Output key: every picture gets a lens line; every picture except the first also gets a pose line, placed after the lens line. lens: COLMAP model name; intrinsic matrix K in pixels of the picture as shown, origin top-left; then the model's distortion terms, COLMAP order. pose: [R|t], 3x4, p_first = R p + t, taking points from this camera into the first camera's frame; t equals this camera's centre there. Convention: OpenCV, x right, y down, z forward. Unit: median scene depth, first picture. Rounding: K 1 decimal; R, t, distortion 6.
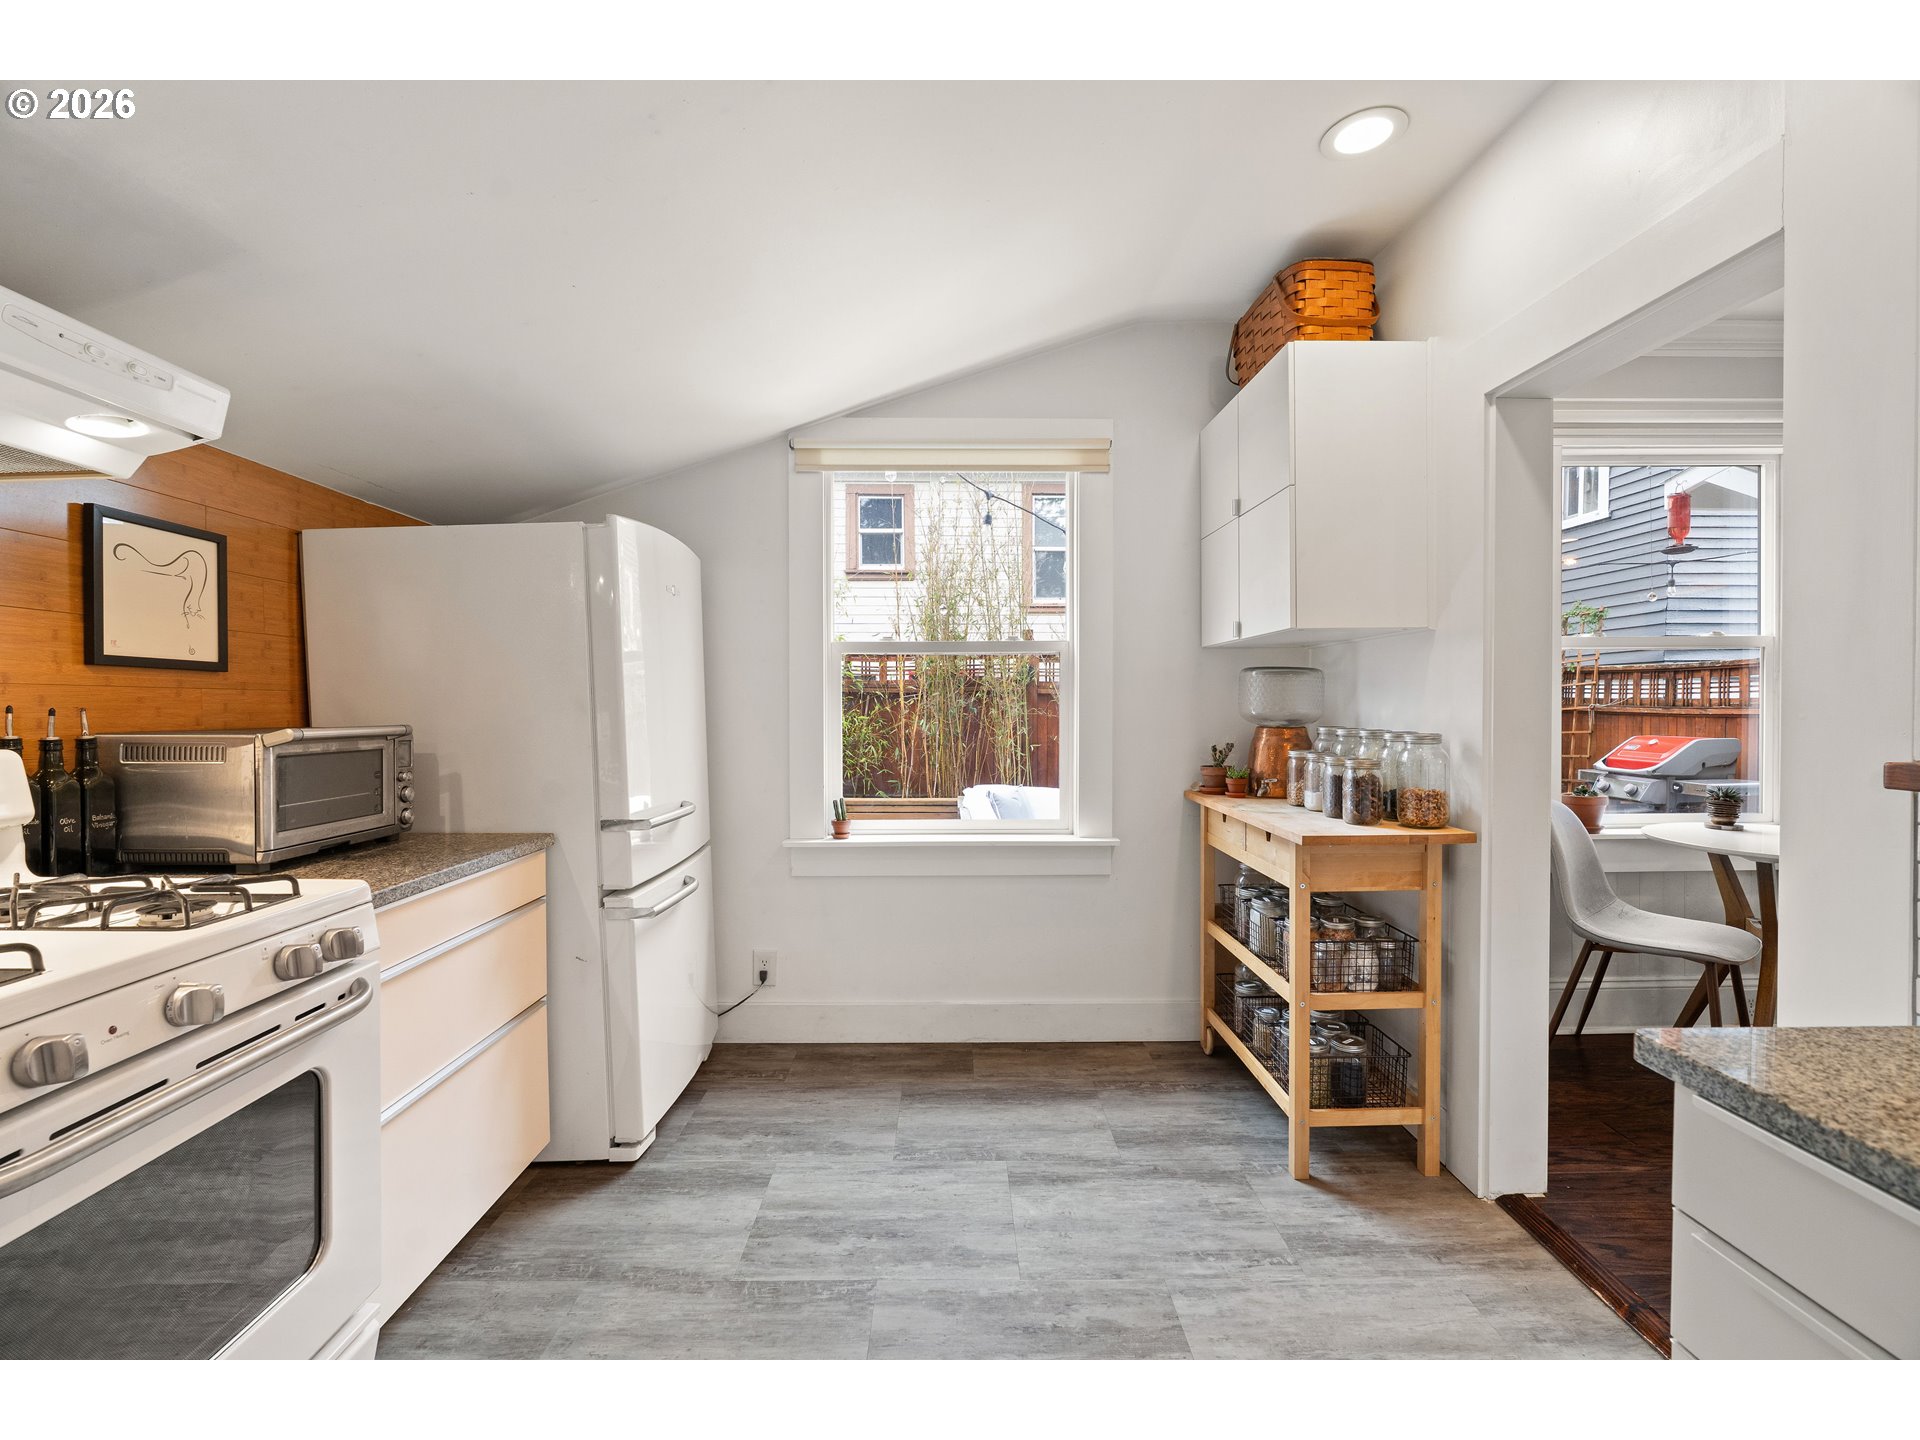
lens RADIAL K [[867.4, 0, 956.7], [0, 867.4, 721.6], [0, 0, 1]] dist [-0.008999, 0.005481]
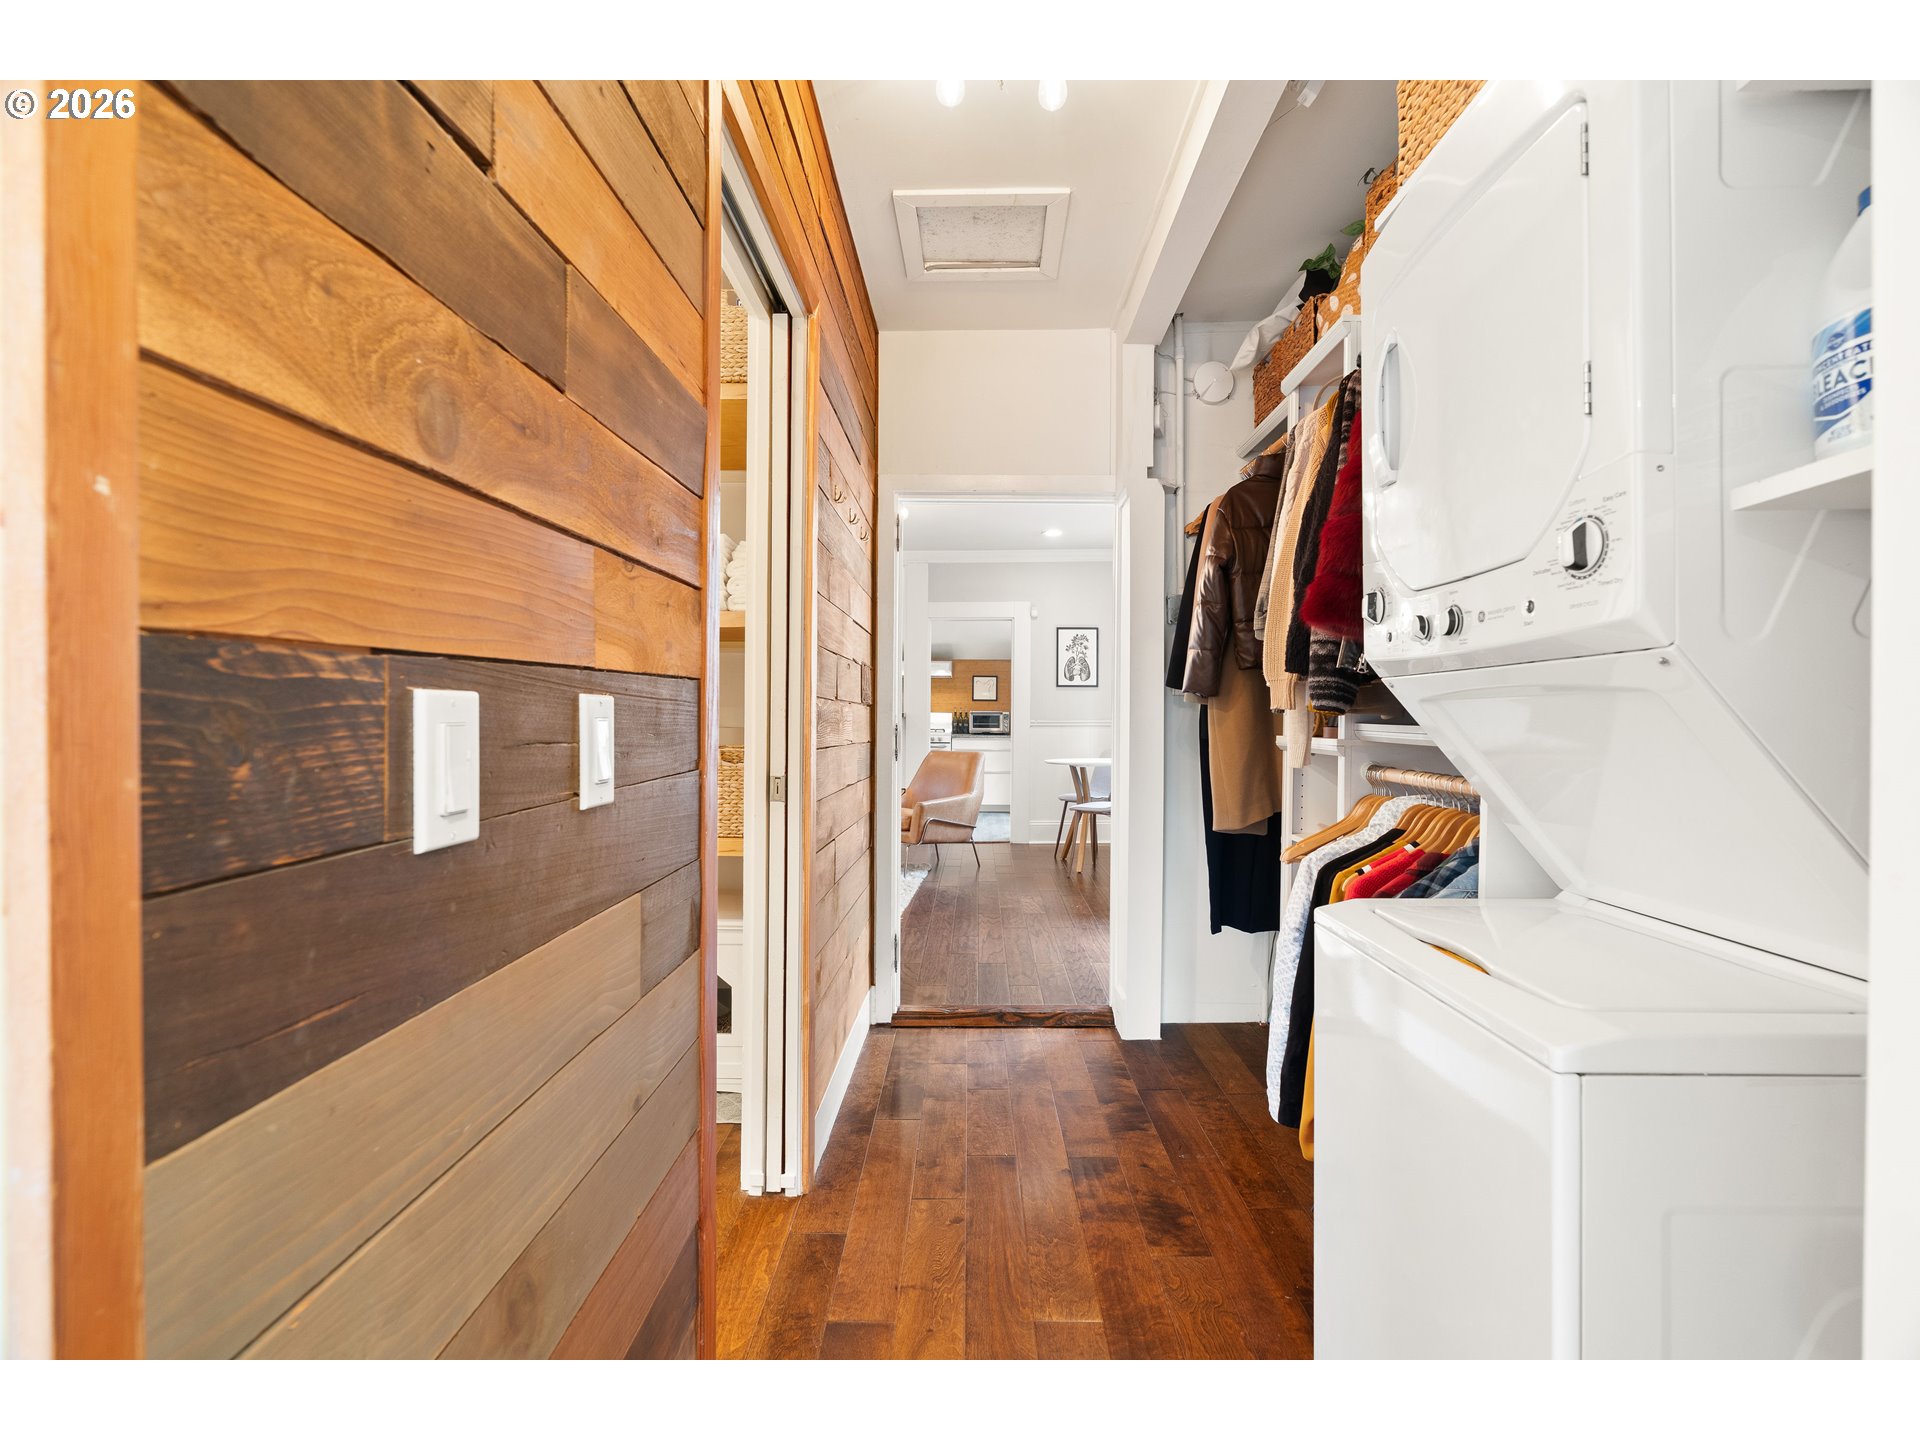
lens RADIAL K [[867.4, 0, 956.7], [0, 867.4, 721.6], [0, 0, 1]] dist [-0.008999, 0.005481]
pose [[-0.037225, 0.004466, -0.999297, 4.284001], [-0.025837, 0.999651, 0.005430, 0.042481], [0.998973, 0.026021, -0.037097, 0.899704]]
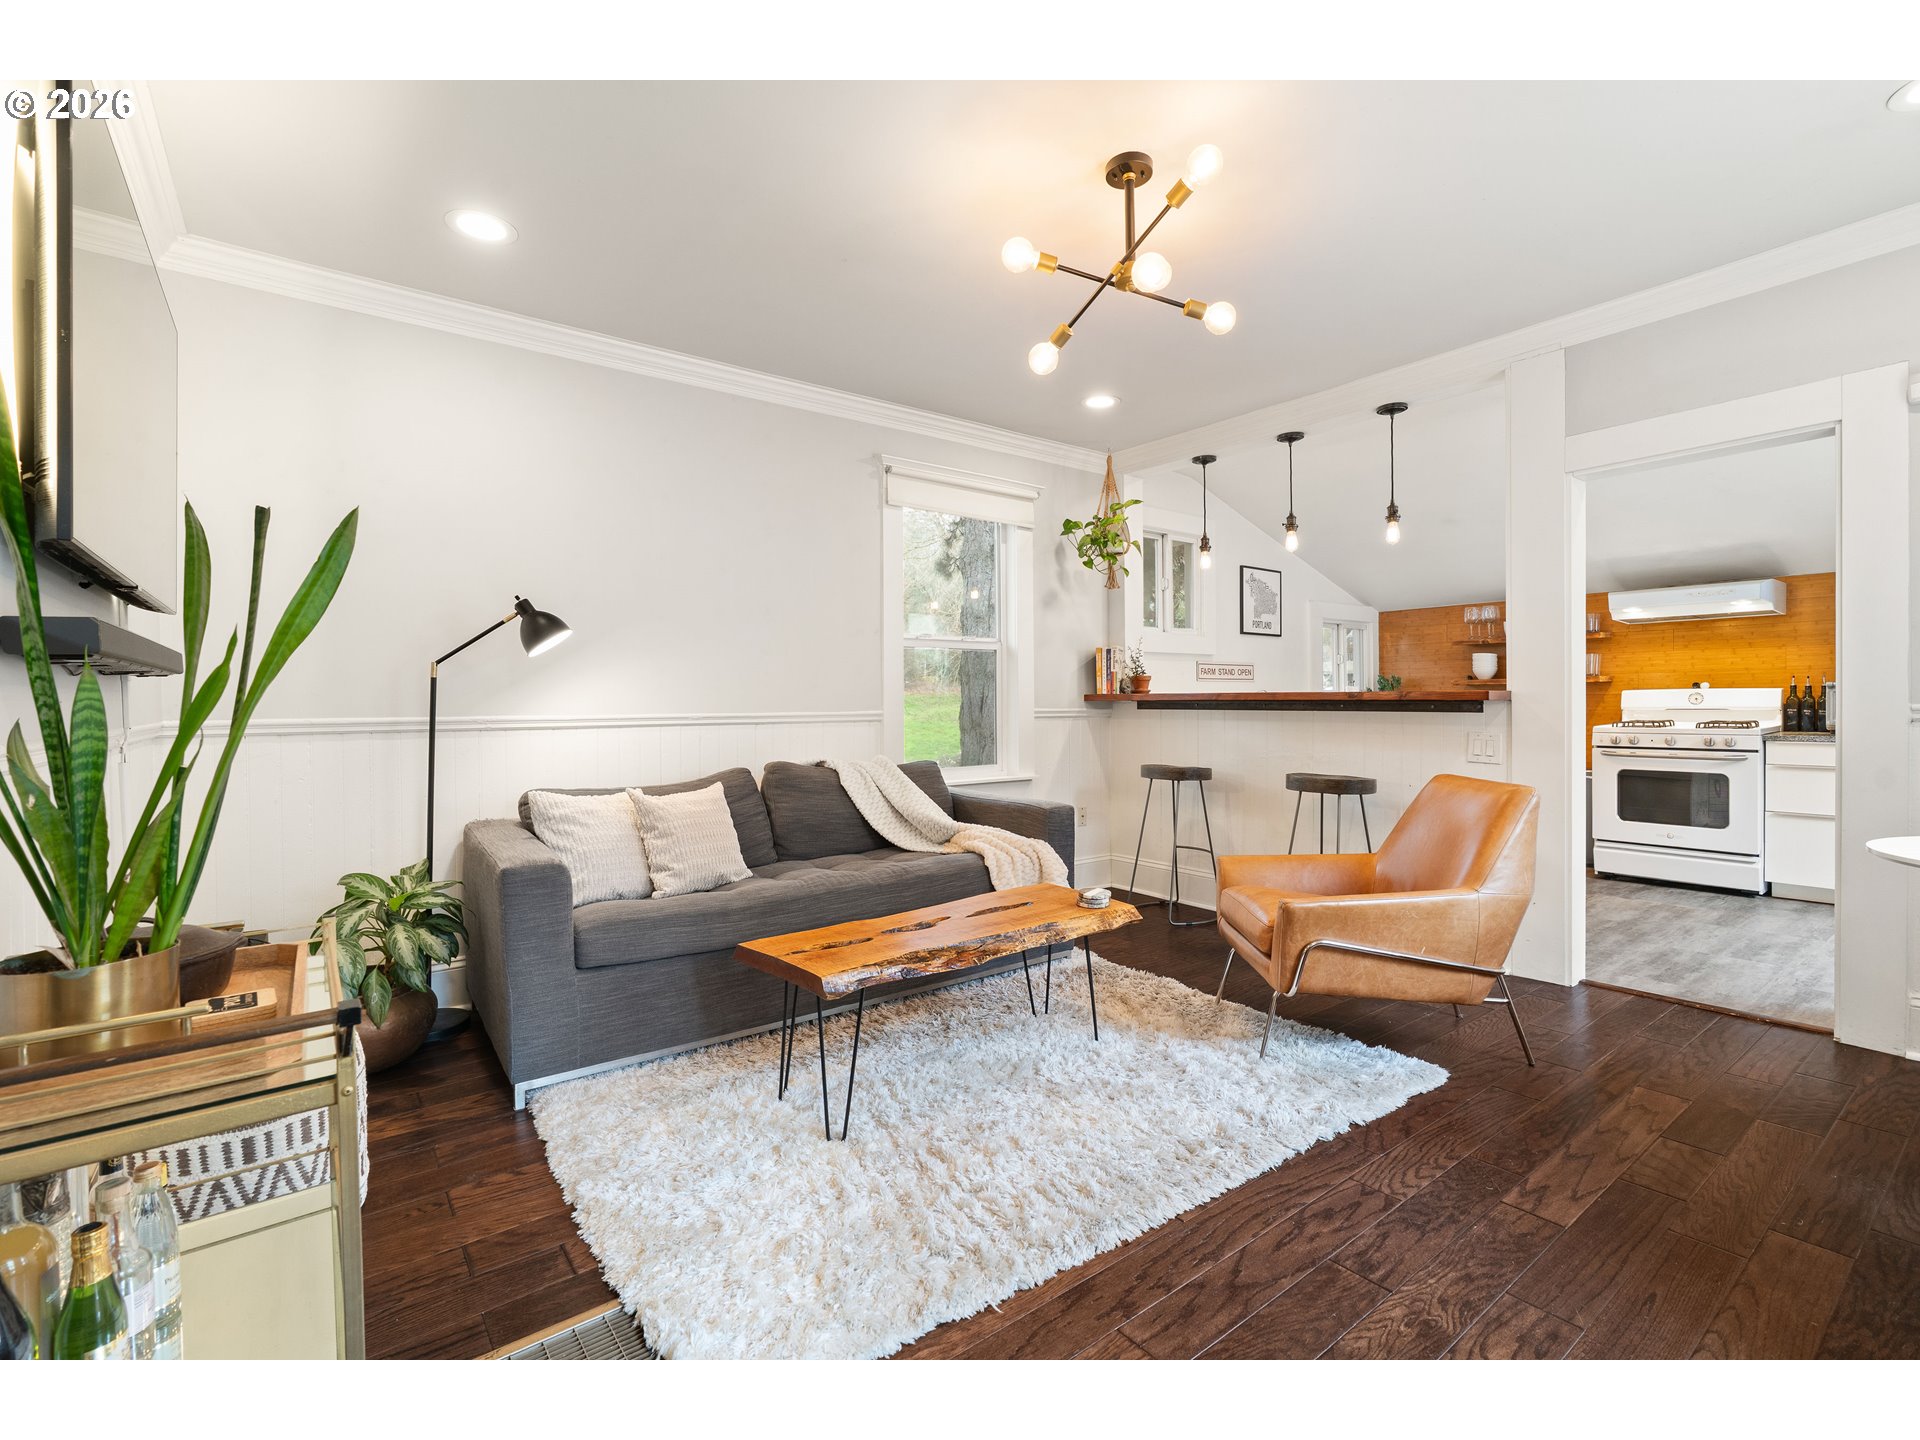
lens RADIAL K [[854.6, 0, 974.7], [0, 854.6, 710.4], [0, 0, 1]] dist [-0.001180, 0.000357]
pose [[-0.802359, 0.015886, -0.596630, 2.473599], [0.002183, 0.999717, 0.023683, 0.022371], [0.596837, 0.017700, -0.802167, 1.249625]]
